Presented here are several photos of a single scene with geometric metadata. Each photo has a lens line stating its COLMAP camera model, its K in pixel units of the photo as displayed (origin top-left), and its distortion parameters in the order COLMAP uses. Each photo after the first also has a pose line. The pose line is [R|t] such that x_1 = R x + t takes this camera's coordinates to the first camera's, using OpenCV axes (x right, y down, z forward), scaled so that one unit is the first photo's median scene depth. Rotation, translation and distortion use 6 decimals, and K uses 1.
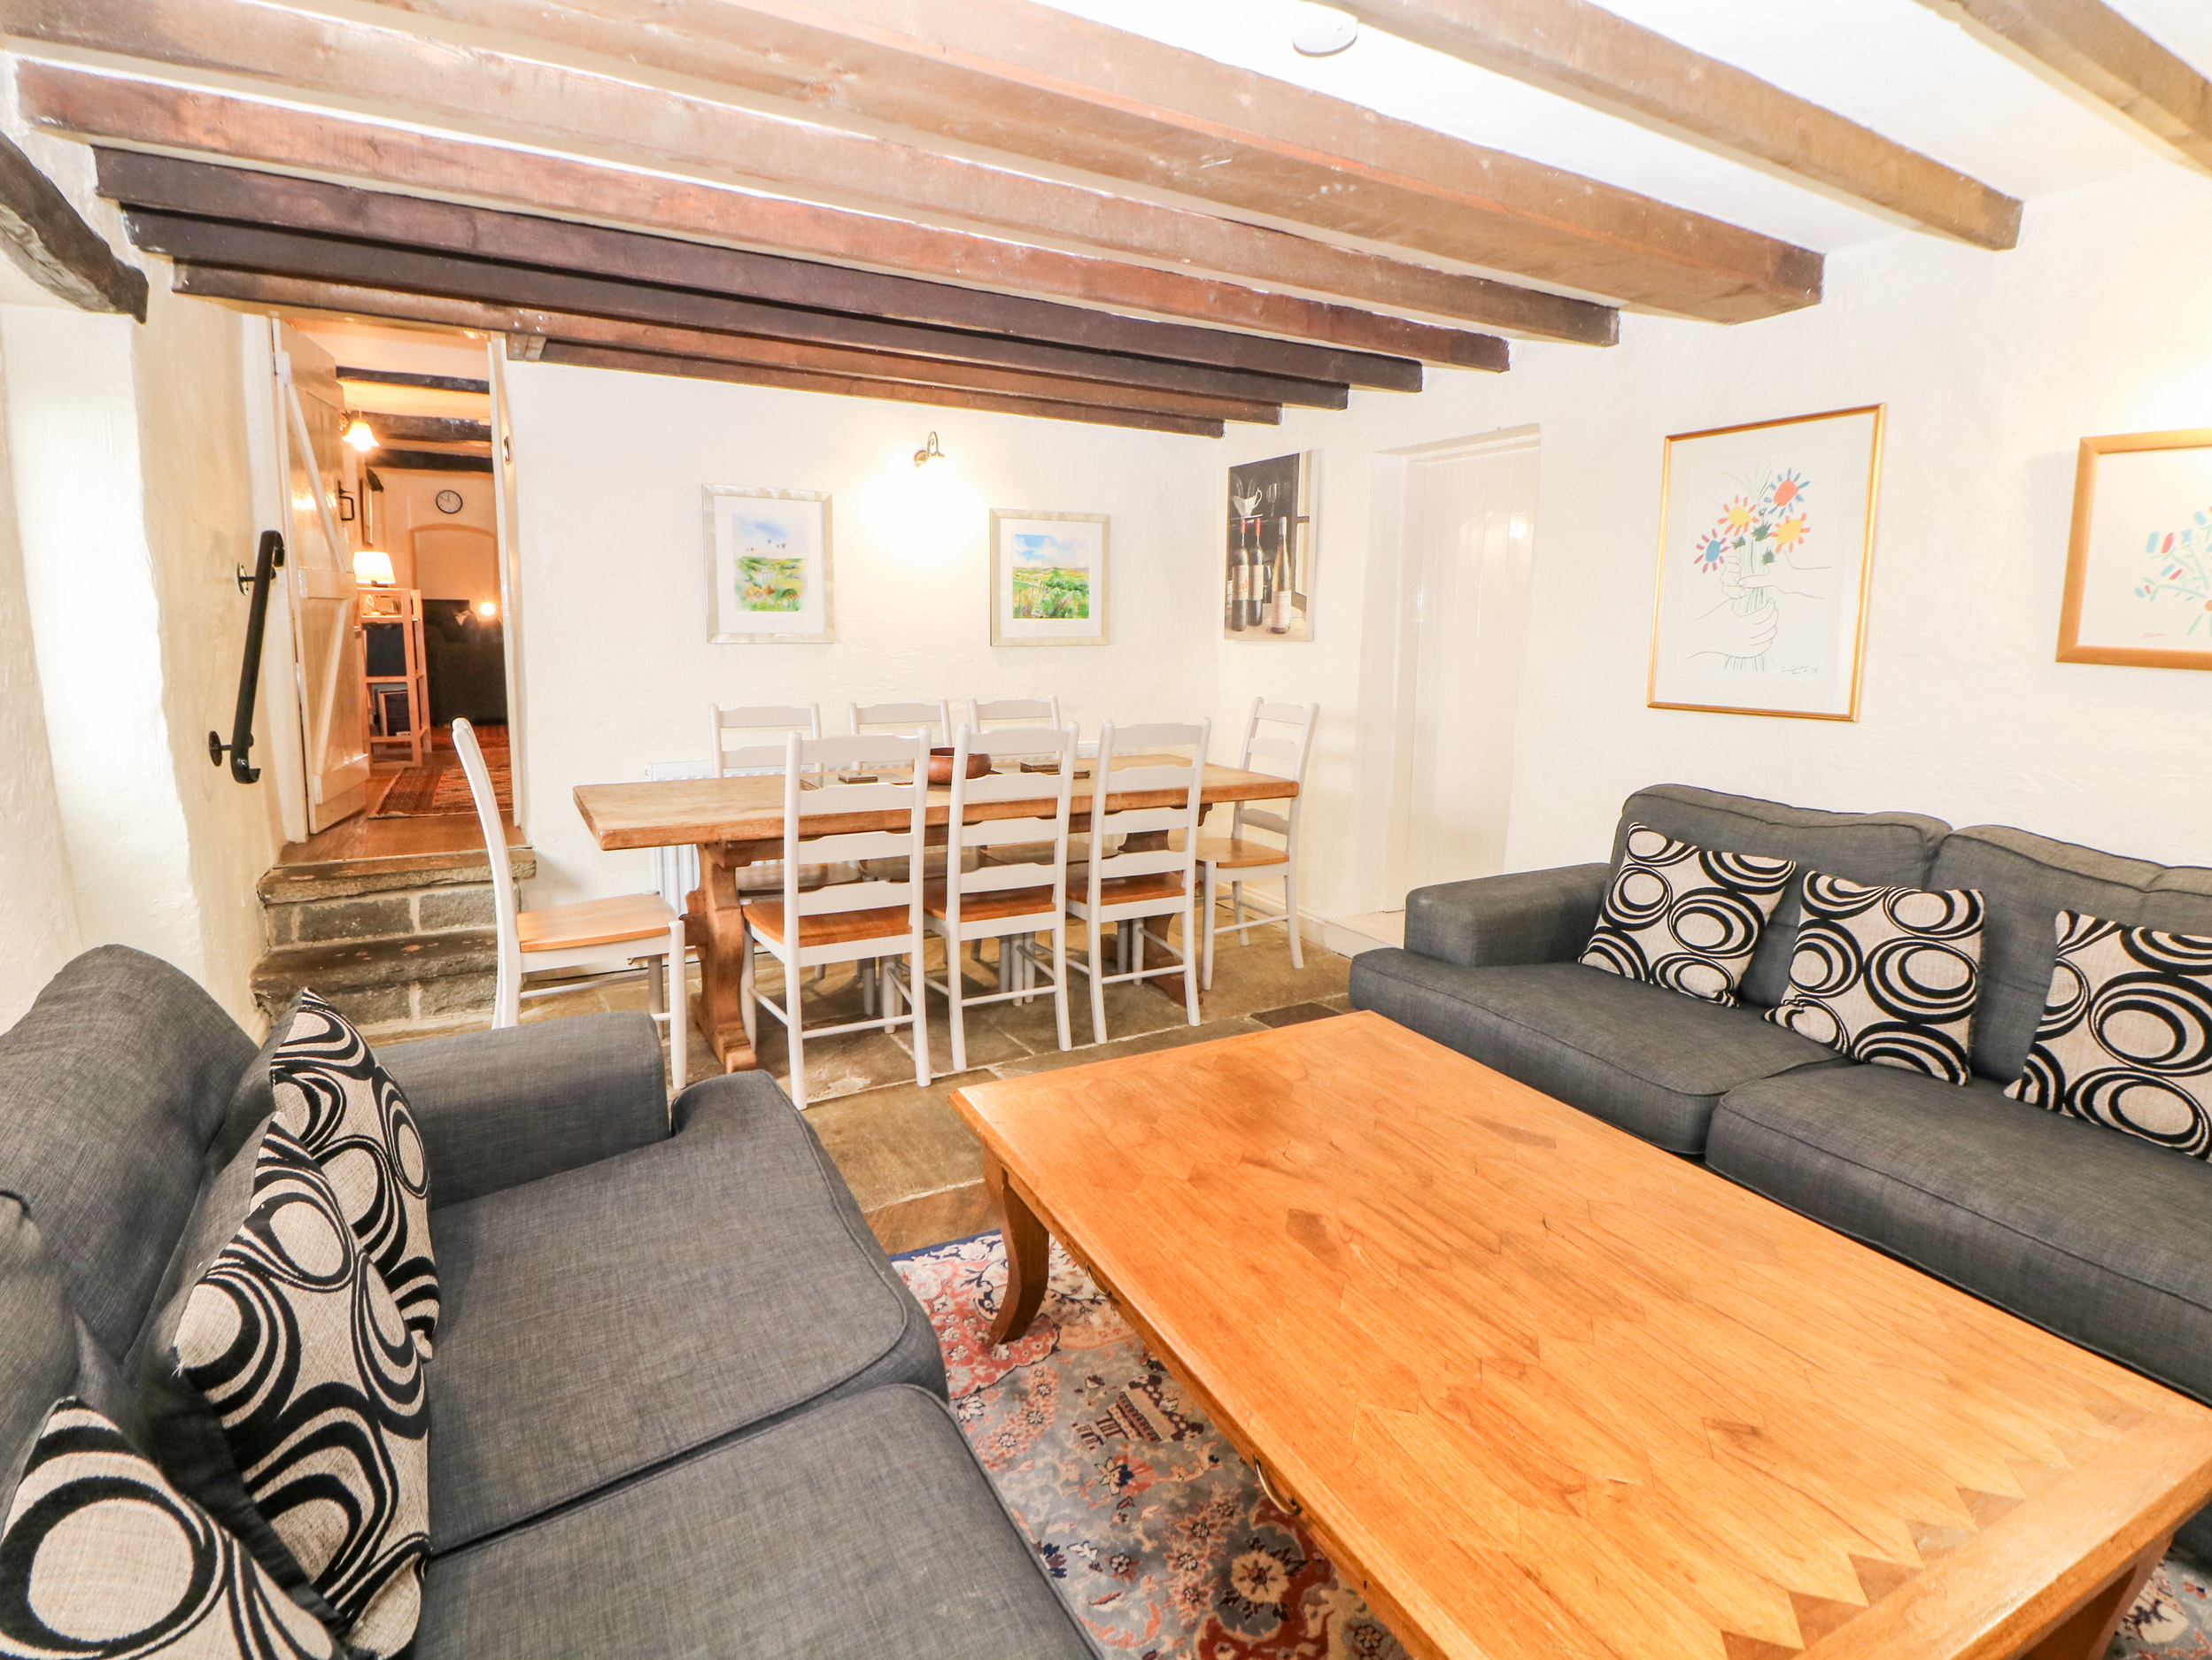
lens RADIAL K [[1149.1, 0, 1130.7], [0, 1149.1, 764.2], [0, 0, 1]] dist [0.005017, -0.018565]
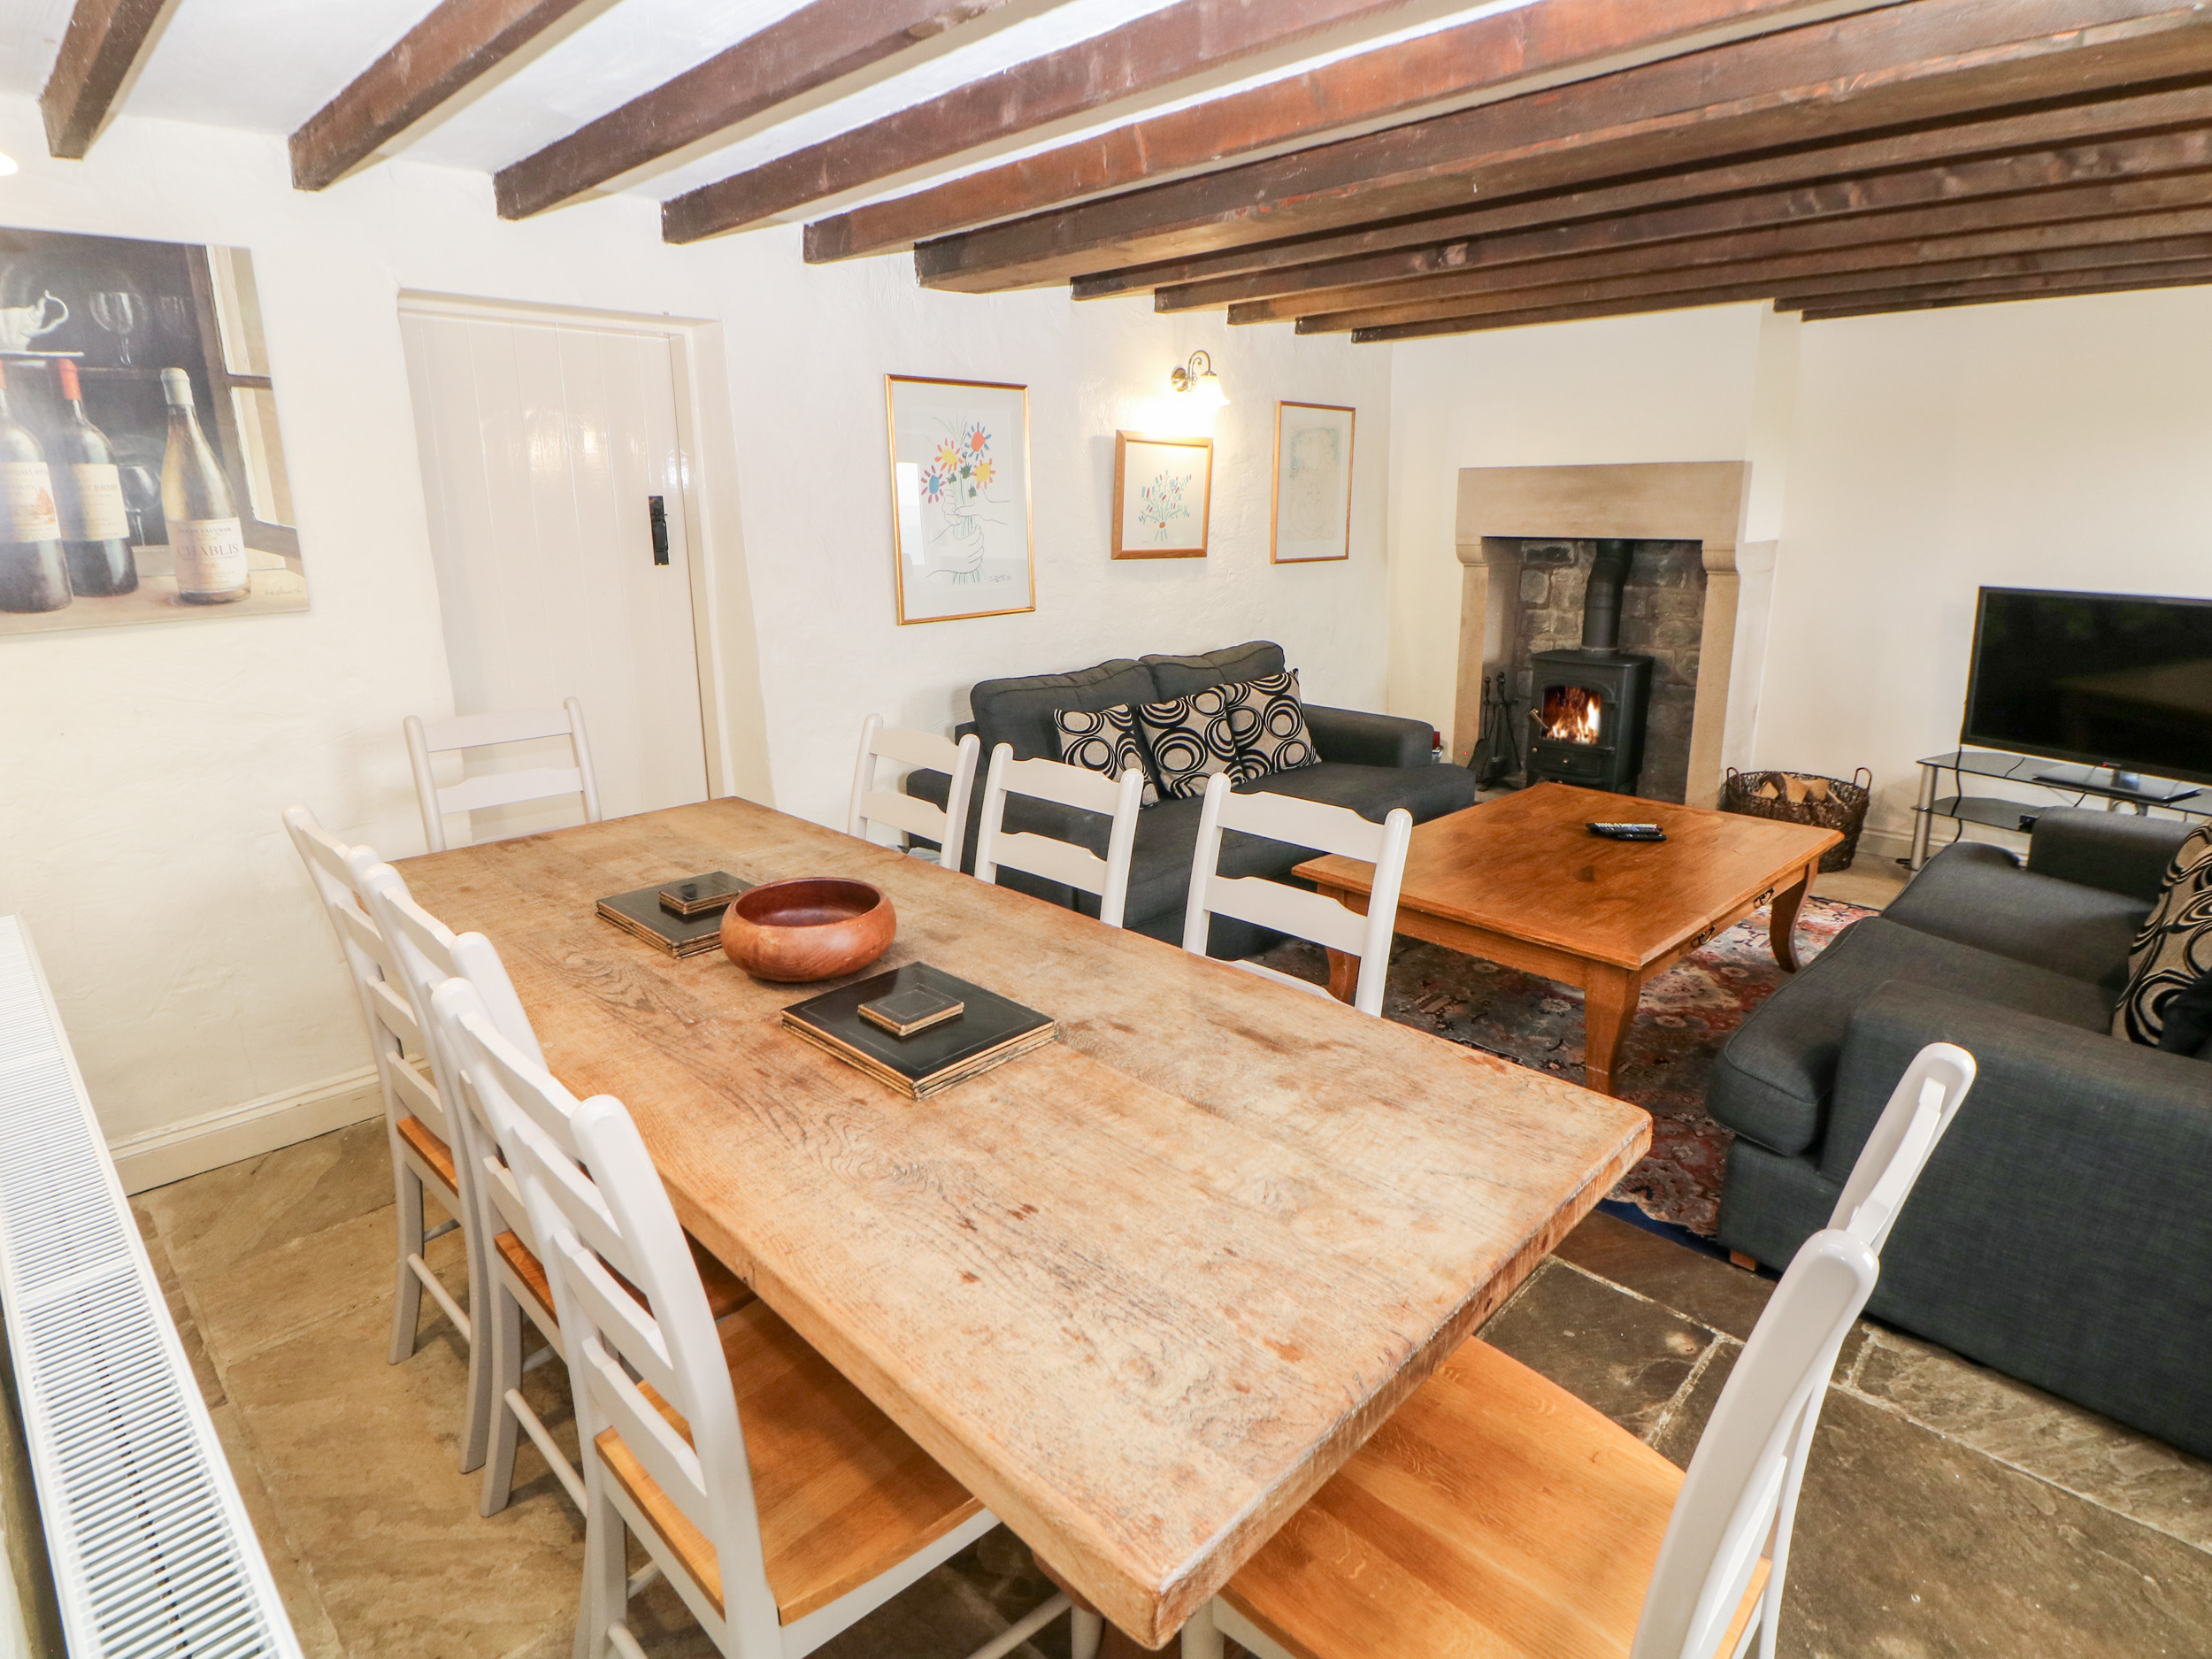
lens RADIAL K [[1149.2, 0, 1130.7], [0, 1149.2, 763.7], [0, 0, 1]] dist [0.005017, -0.018565]
pose [[-0.270422, -0.225988, 0.935843, -0.749035], [0.120985, 0.956377, 0.265906, -0.210466], [-0.955110, 0.185129, -0.231284, 1.187331]]
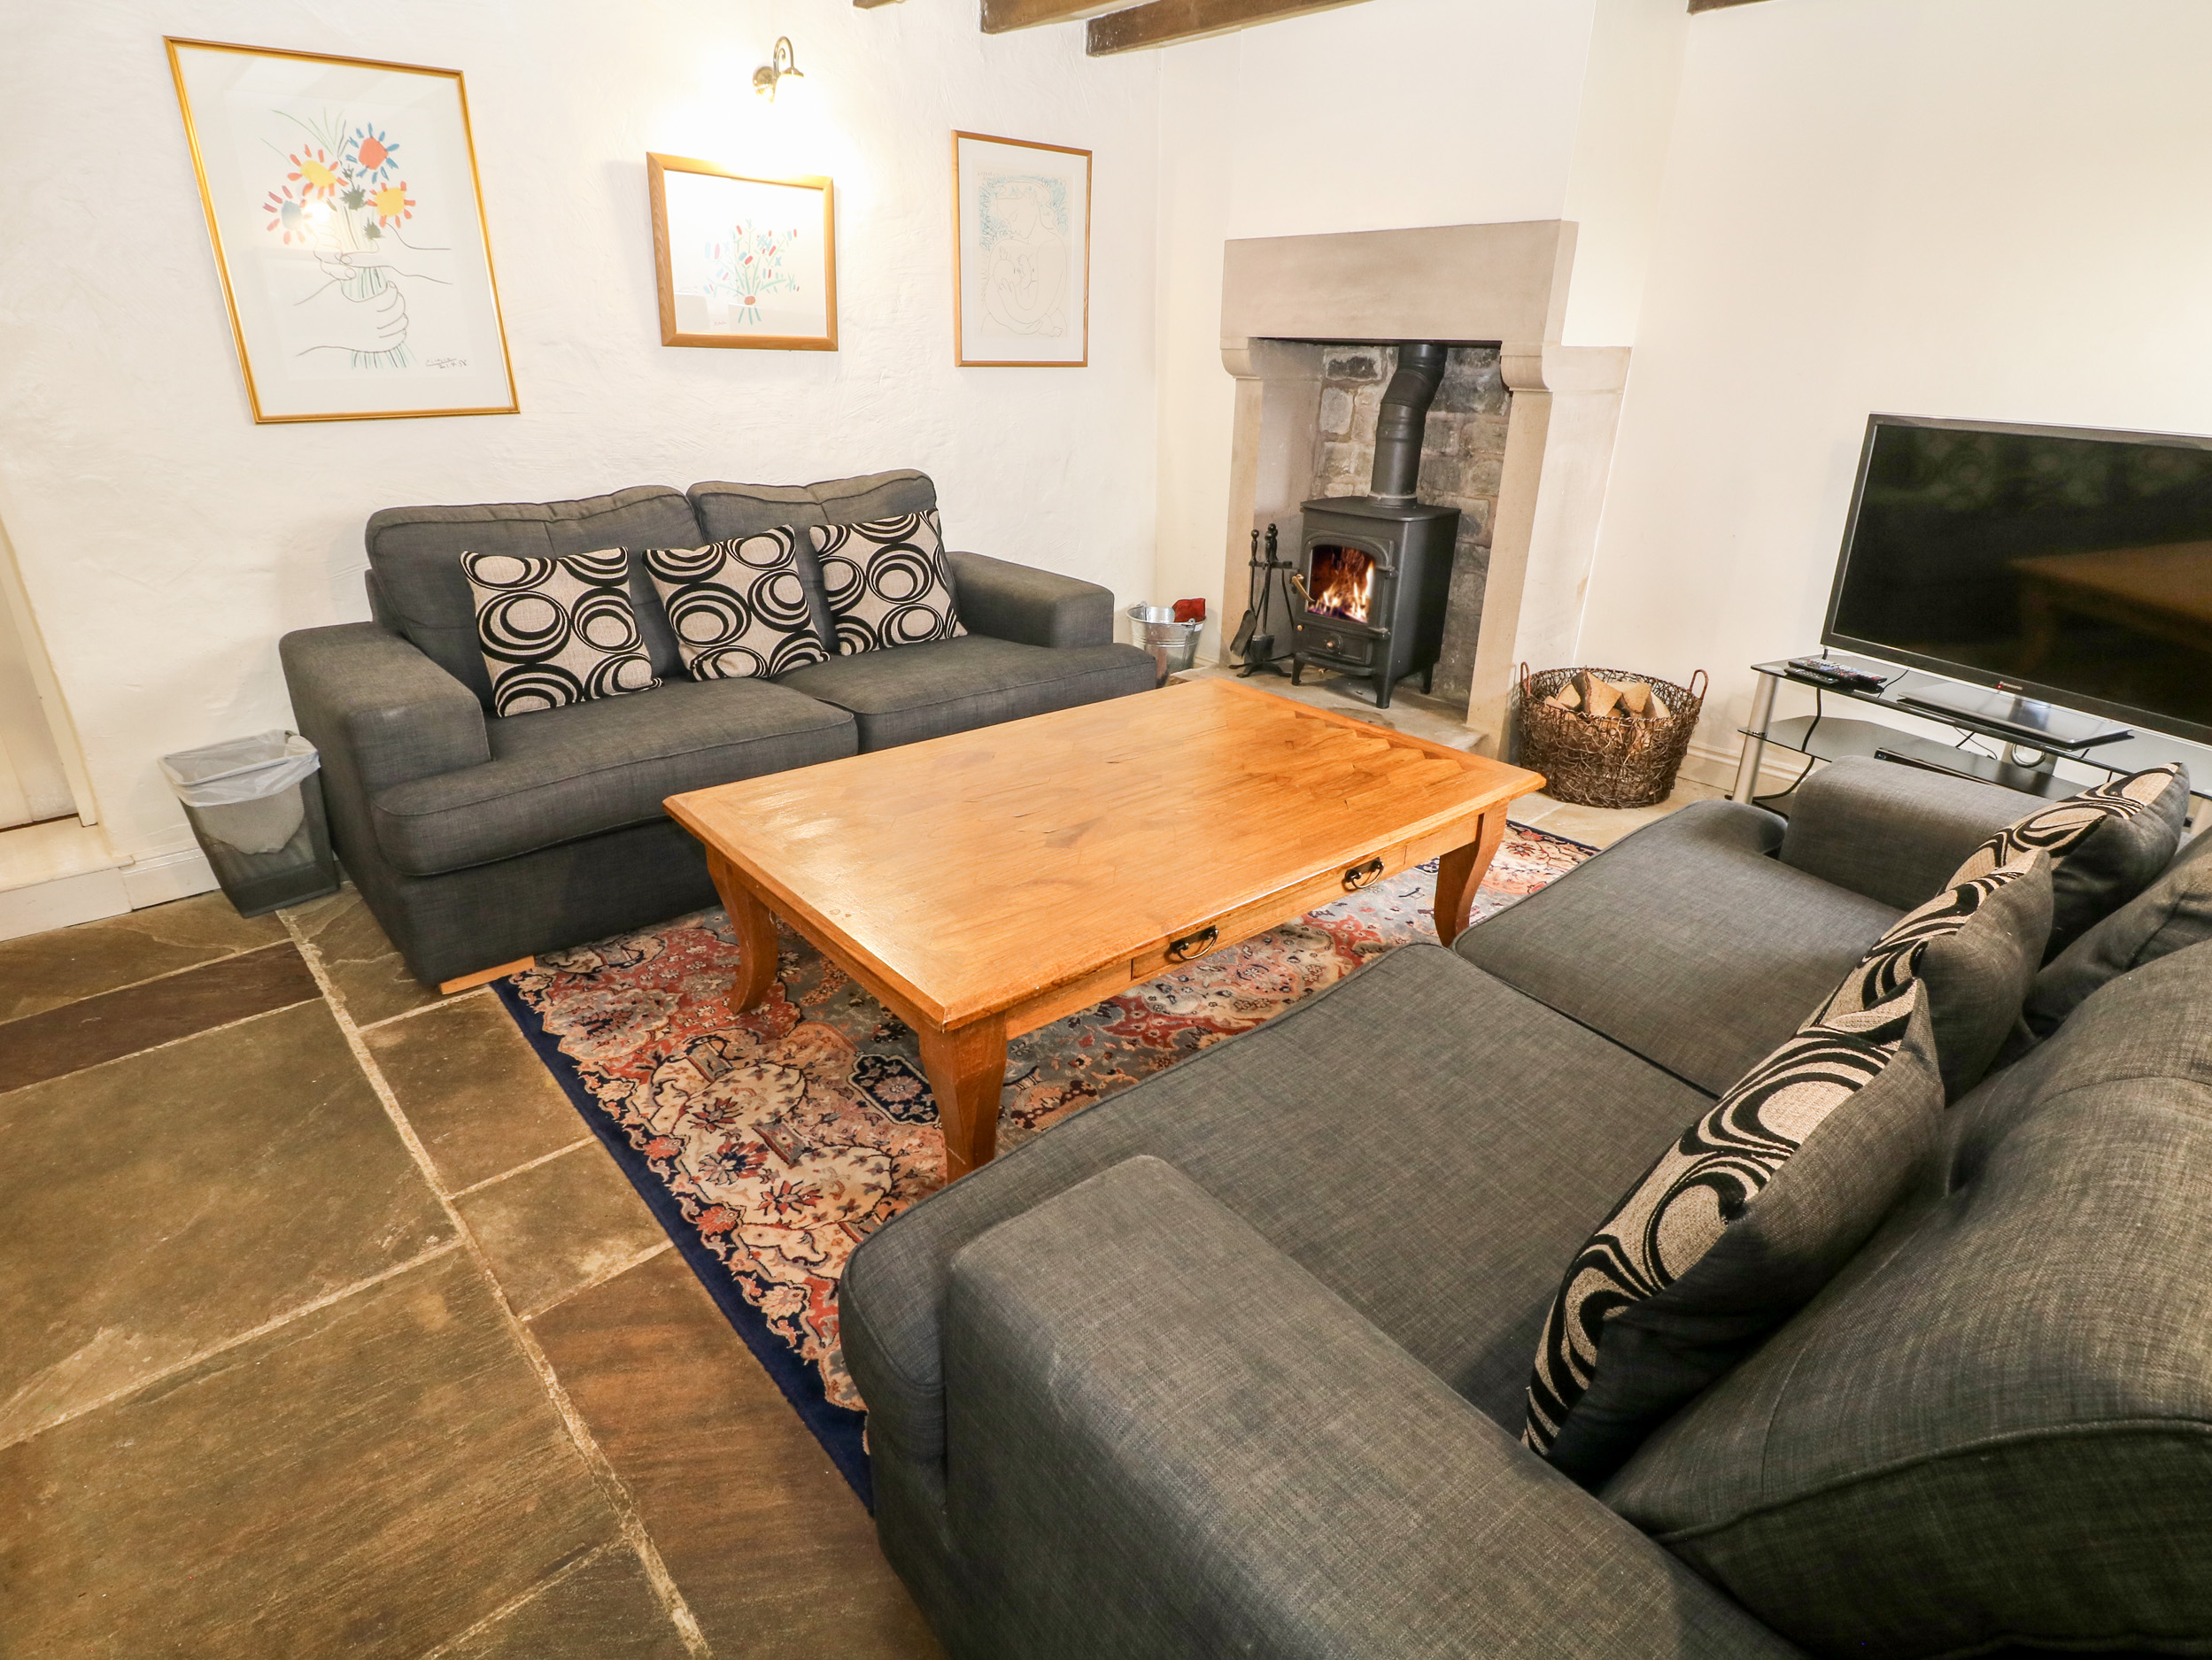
lens RADIAL K [[1141.2, 0, 1098.5], [0, 1141.2, 799.8], [0, 0, 1]] dist [0.012407, -0.020318]
pose [[-0.204553, -0.384875, 0.900016, -0.523164], [0.101779, 0.906111, 0.410614, -0.087104], [-0.973550, 0.175595, -0.146176, 0.663257]]
